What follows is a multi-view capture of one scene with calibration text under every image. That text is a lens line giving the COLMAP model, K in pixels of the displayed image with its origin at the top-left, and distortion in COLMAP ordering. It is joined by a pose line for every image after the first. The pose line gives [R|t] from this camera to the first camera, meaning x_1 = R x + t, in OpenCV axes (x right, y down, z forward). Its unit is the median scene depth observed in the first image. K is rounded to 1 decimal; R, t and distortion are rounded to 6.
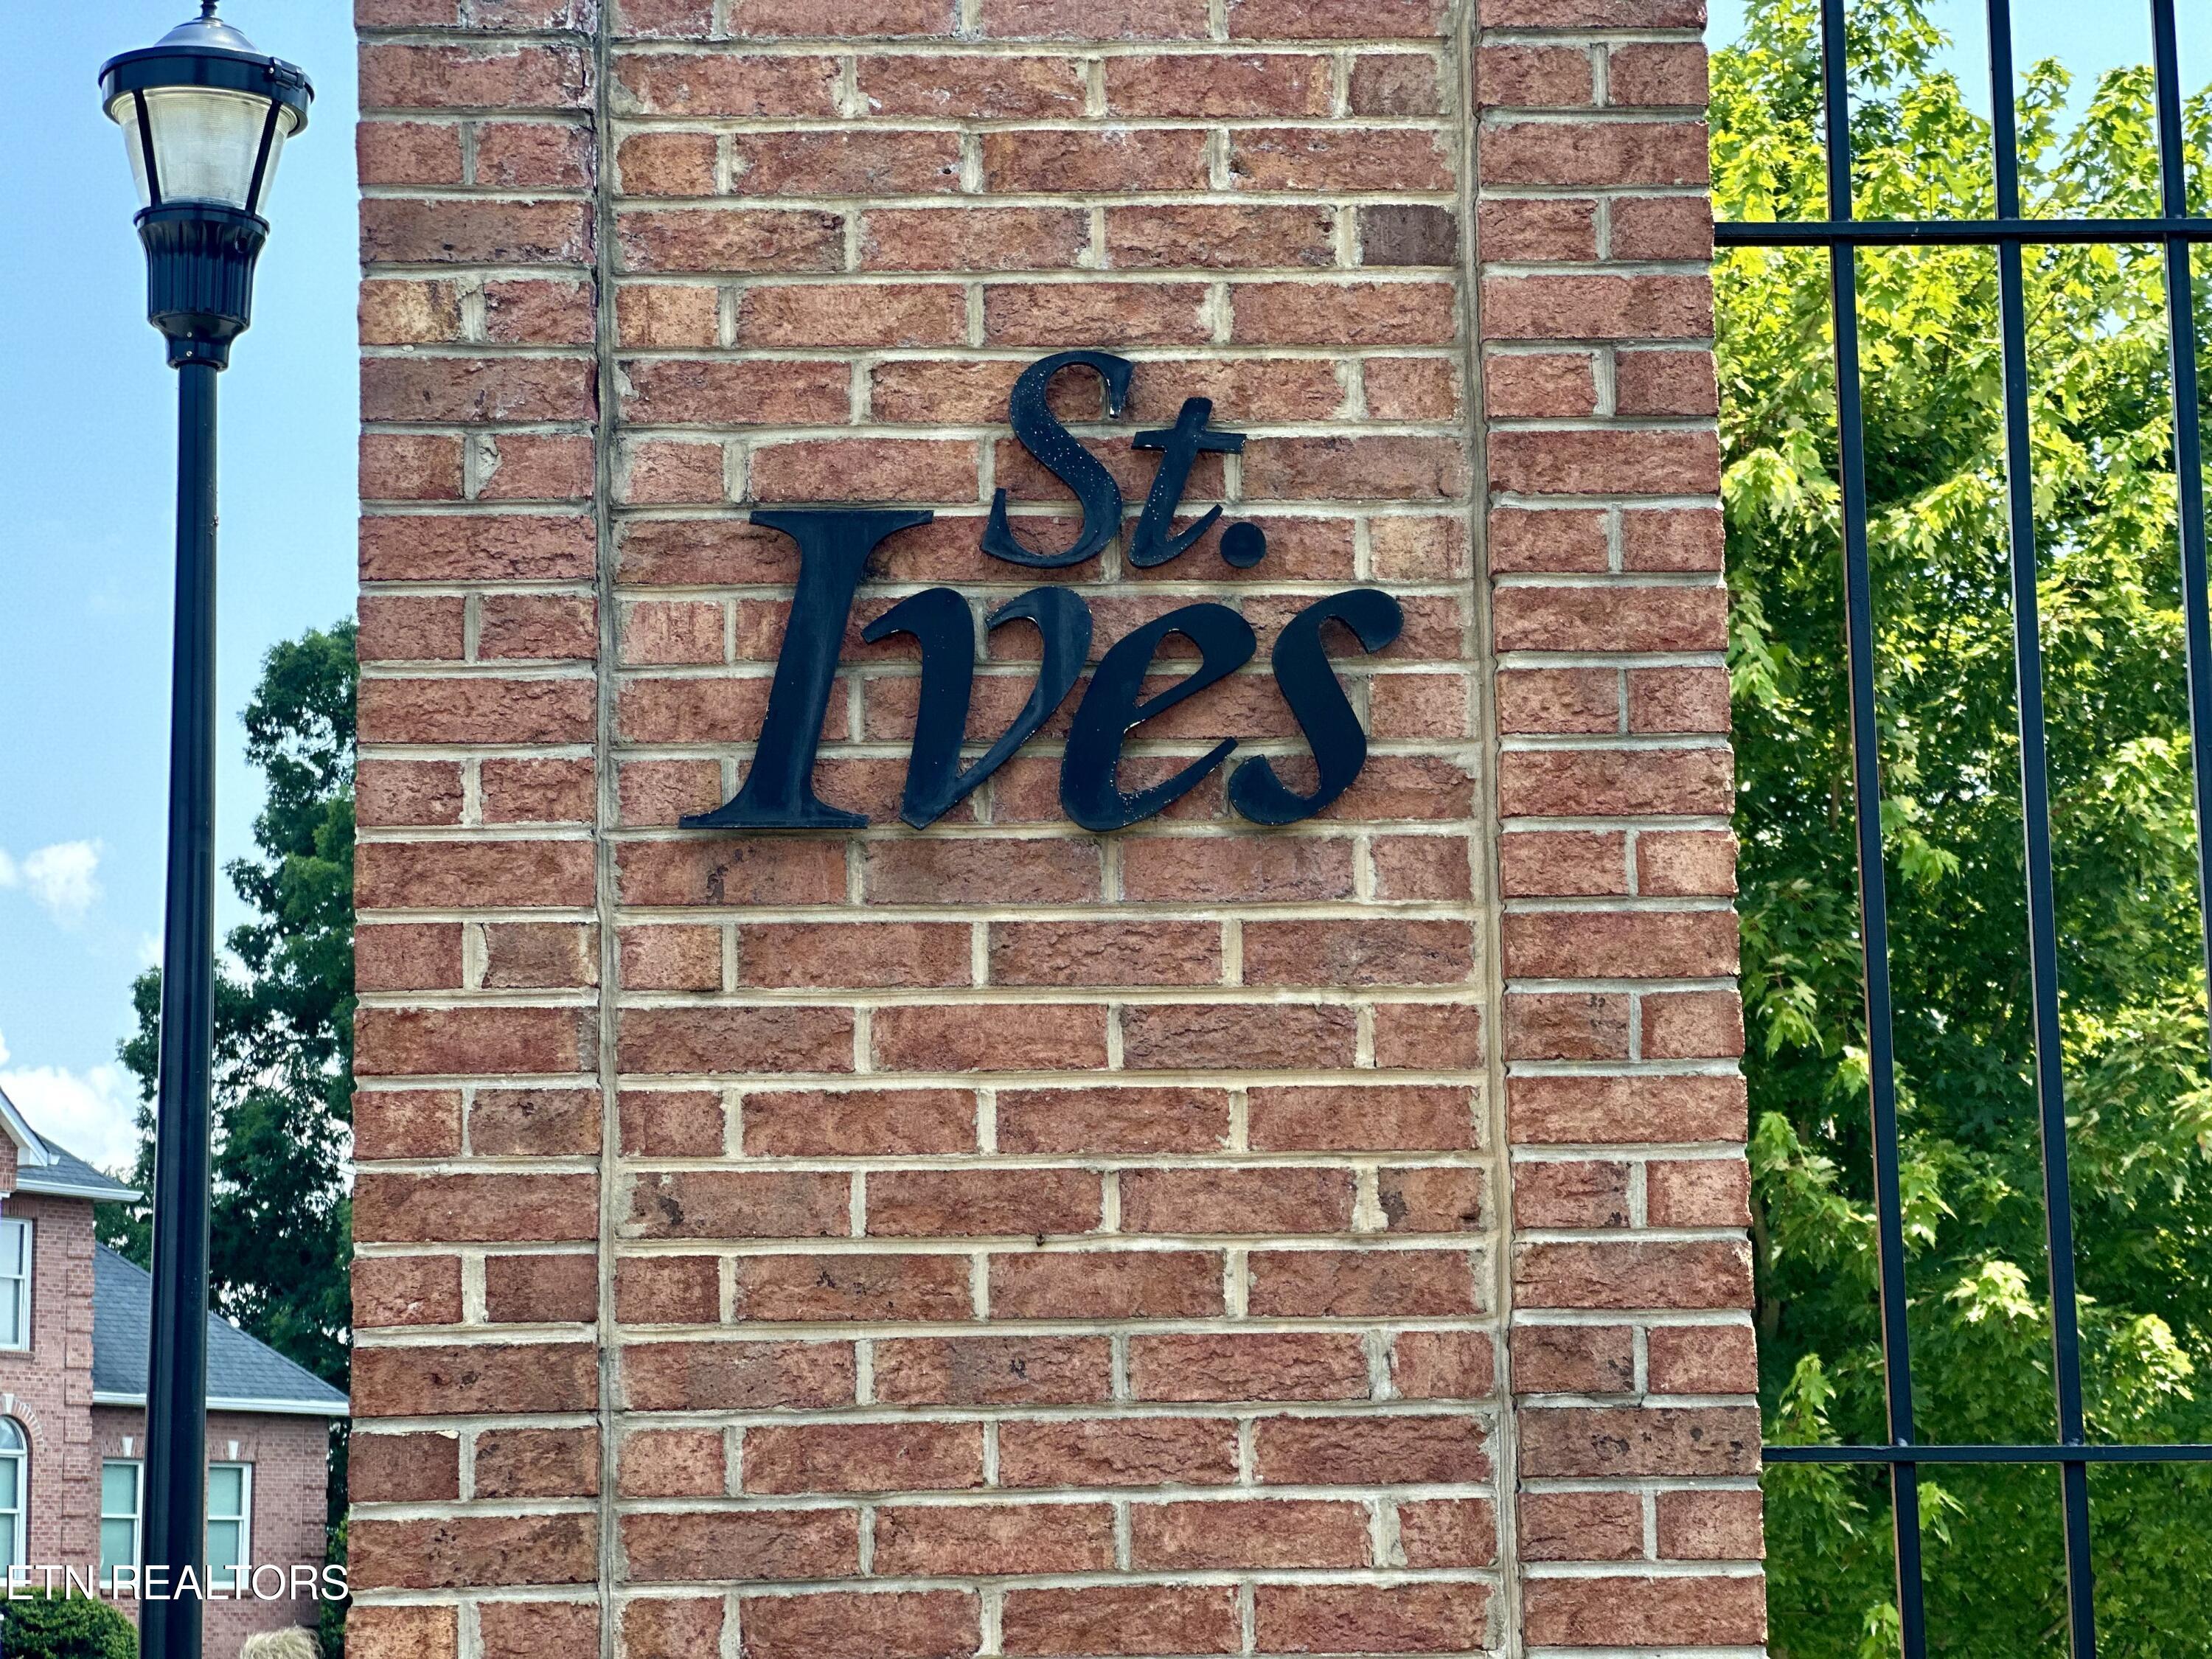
lens RADIAL K [[4943.1, 0, 1106.7], [0, 4943.1, 829.6], [0, 0, 1]] dist [-0.020267, -0.010749]
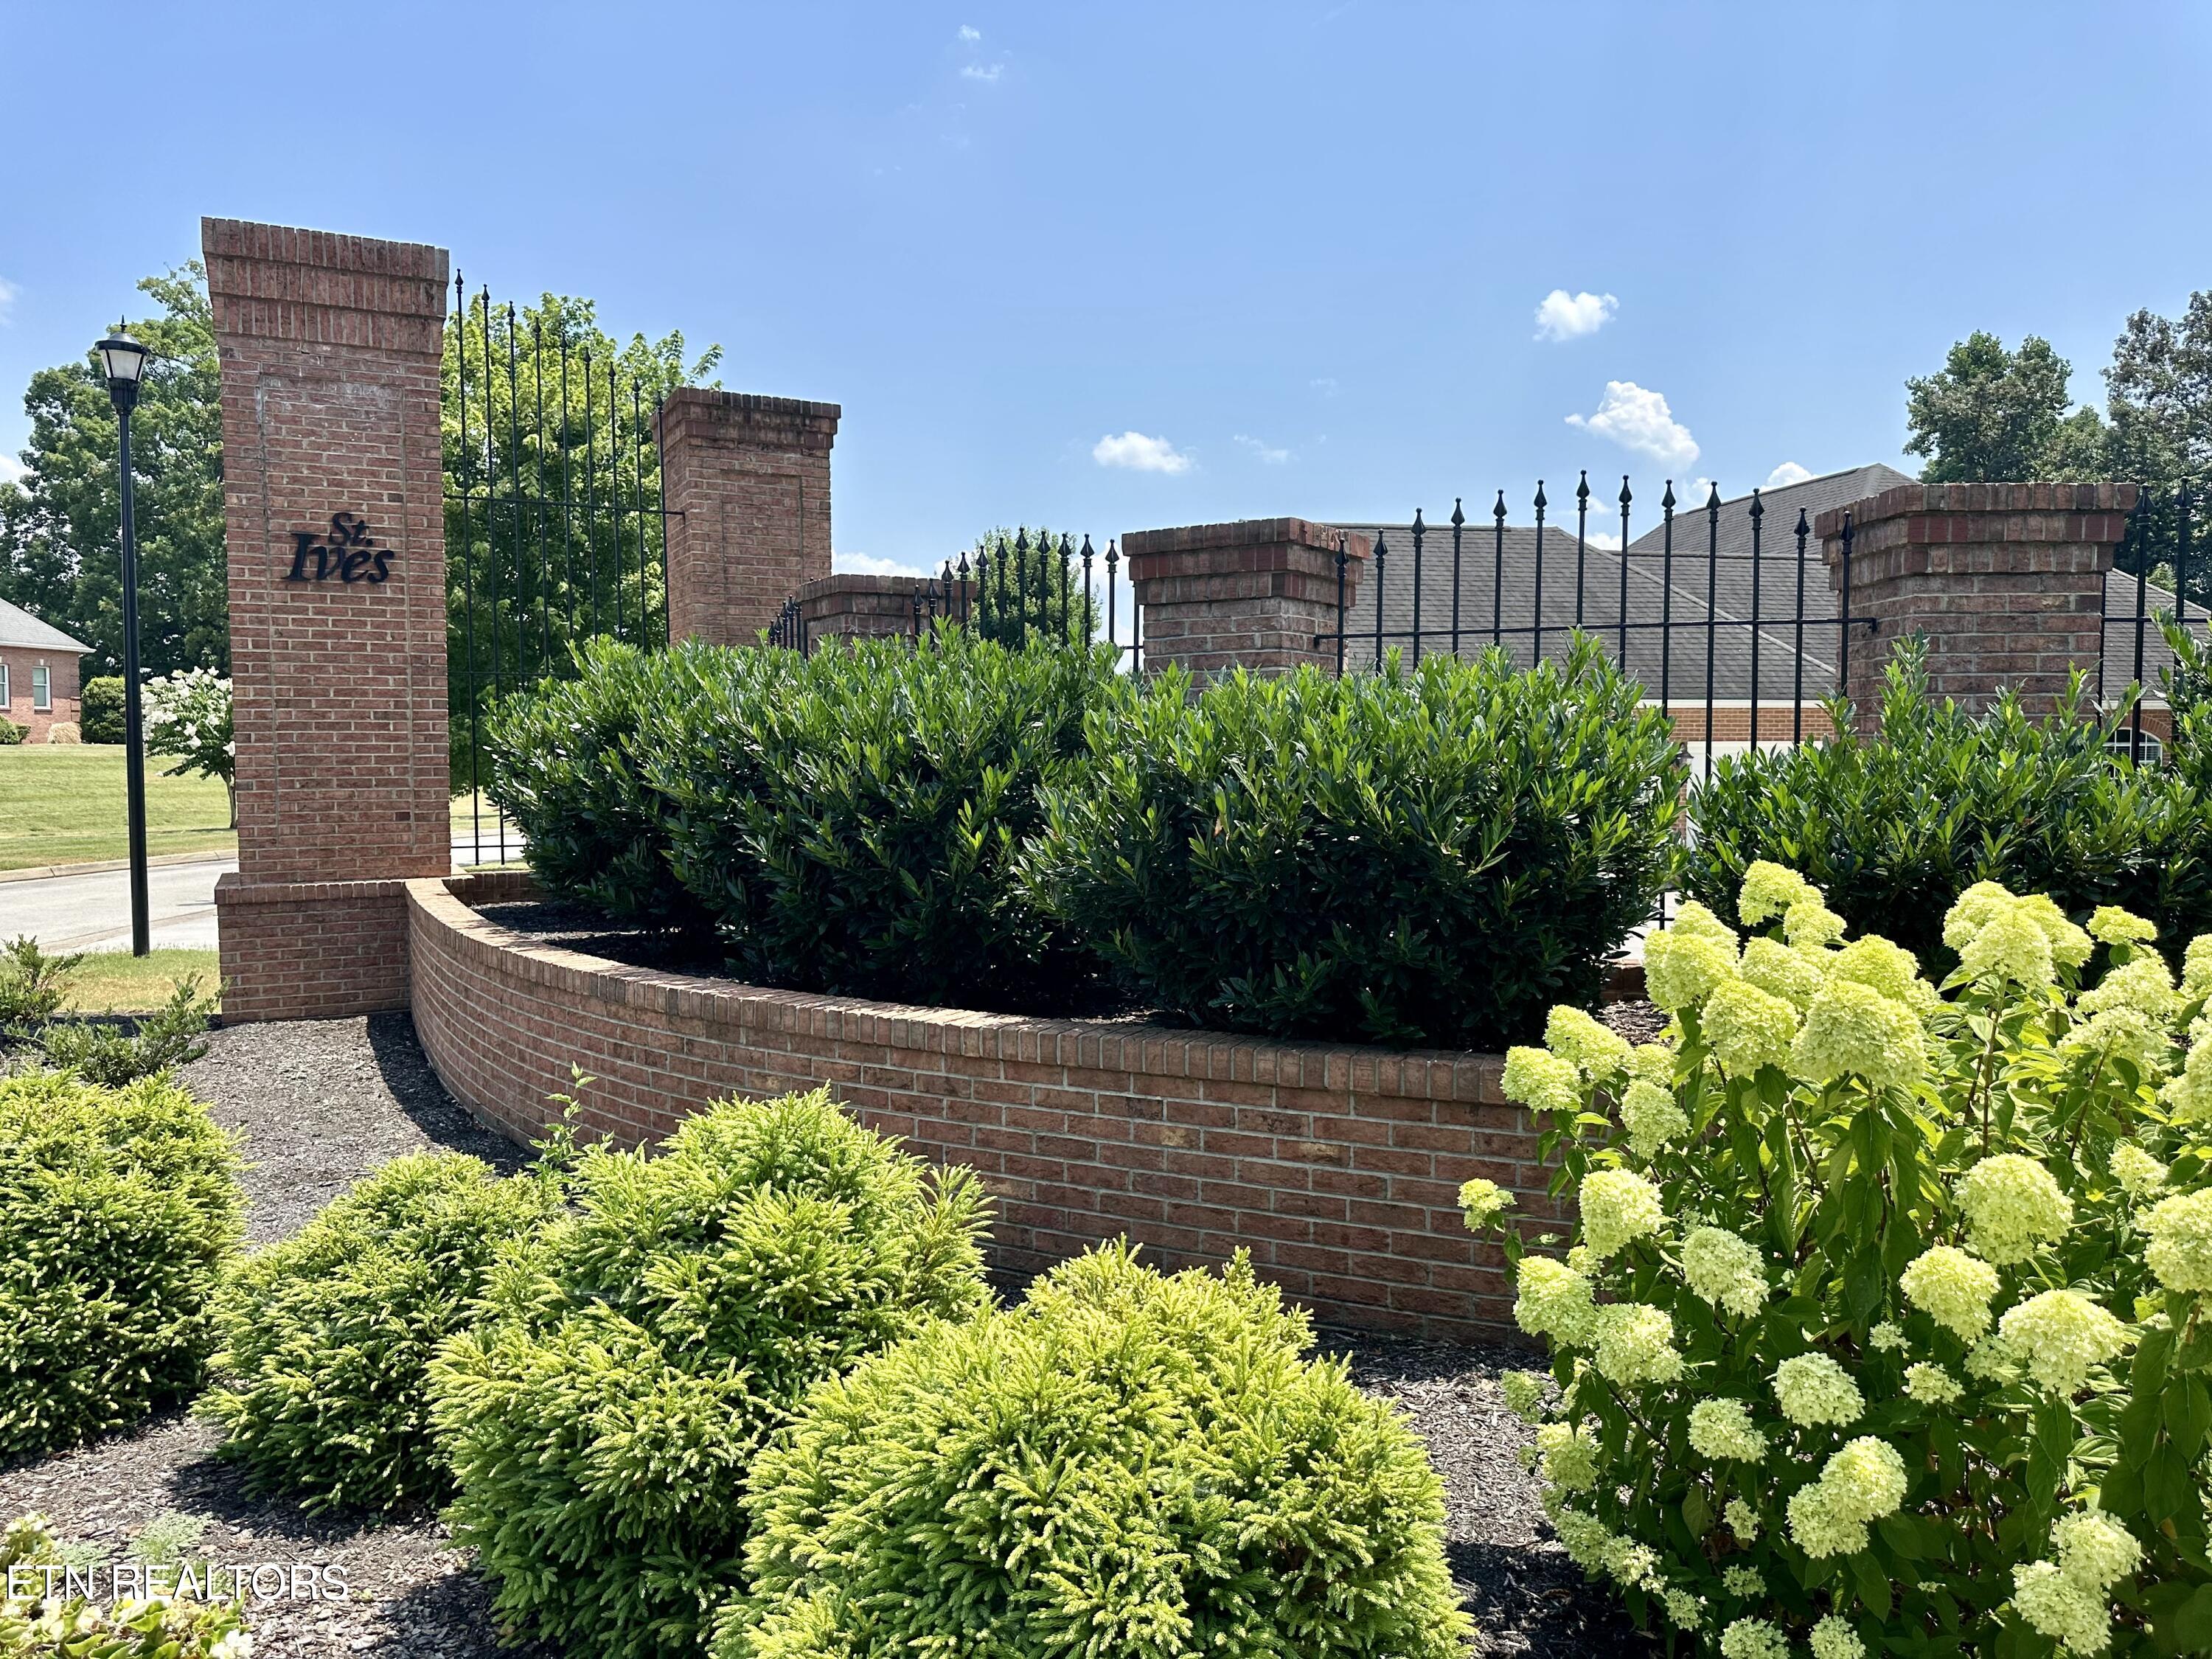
lens RADIAL K [[1582.6, 0, 1100.2], [0, 1582.6, 845.5], [0, 0, 1]] dist [-0.001174, -0.003834]
pose [[0.908512, -0.008455, 0.417774, 0.007725], [-0.084891, 0.975211, 0.204346, -0.050023], [-0.409145, -0.221116, 0.885273, -0.409150]]
